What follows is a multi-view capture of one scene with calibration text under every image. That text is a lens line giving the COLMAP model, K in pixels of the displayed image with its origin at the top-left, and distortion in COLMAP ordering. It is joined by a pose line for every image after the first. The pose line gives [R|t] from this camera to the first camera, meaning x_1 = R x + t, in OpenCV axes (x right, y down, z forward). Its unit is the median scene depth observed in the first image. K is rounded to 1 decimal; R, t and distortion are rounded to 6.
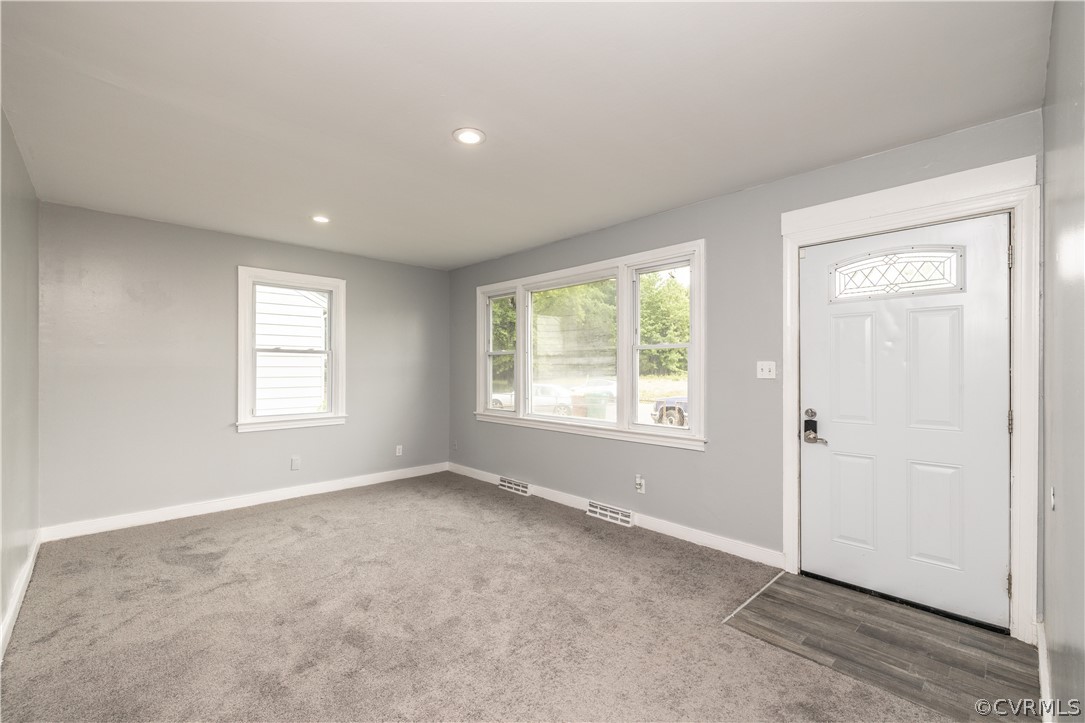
lens RADIAL K [[460.1, 0, 537.1], [0, 460.1, 365.9], [0, 0, 1]] dist [0.002409, 0.000083]
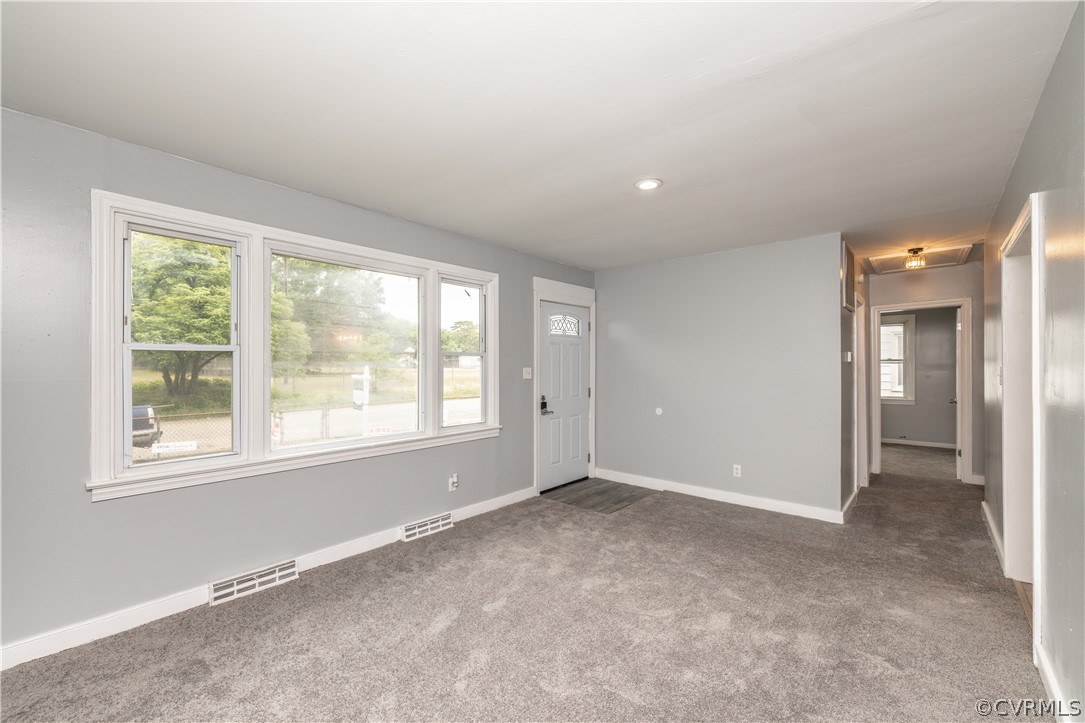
lens RADIAL K [[460.1, 0, 538.2], [0, 460.1, 363.7], [0, 0, 1]] dist [0.002409, 0.000083]
pose [[-0.096423, 0.016403, 0.995205, -1.090426], [0.008377, 0.999842, -0.015668, 0.002365], [-0.995305, 0.006826, -0.096545, 1.157286]]
